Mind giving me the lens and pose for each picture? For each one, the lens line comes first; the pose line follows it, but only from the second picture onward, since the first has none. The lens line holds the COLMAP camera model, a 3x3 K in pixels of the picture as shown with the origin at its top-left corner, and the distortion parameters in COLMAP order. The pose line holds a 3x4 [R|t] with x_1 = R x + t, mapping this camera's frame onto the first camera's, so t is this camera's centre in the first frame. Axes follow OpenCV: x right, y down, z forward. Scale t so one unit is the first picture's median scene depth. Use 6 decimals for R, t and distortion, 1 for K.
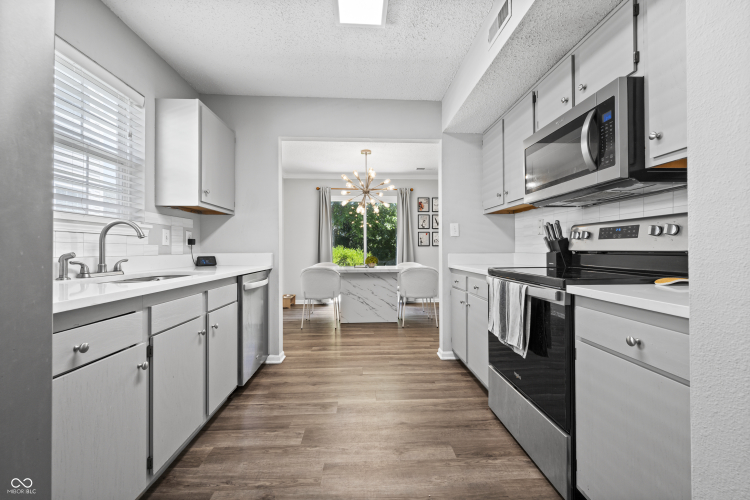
lens RADIAL K [[320.9, 0, 375.0], [0, 320.9, 250.0], [0, 0, 1]] dist [-0.000663, 0.000220]
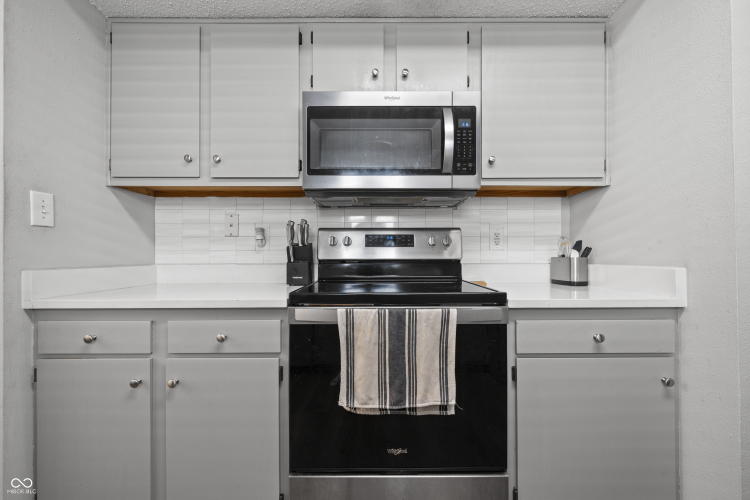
lens RADIAL K [[320.9, 0, 375.0], [0, 320.9, 250.0], [0, 0, 1]] dist [-0.000663, 0.000220]
pose [[0.036223, 0.023785, 0.999061, -0.209885], [0.005522, 0.999697, -0.024001, -0.002830], [-0.999328, 0.006386, 0.036080, 0.983285]]
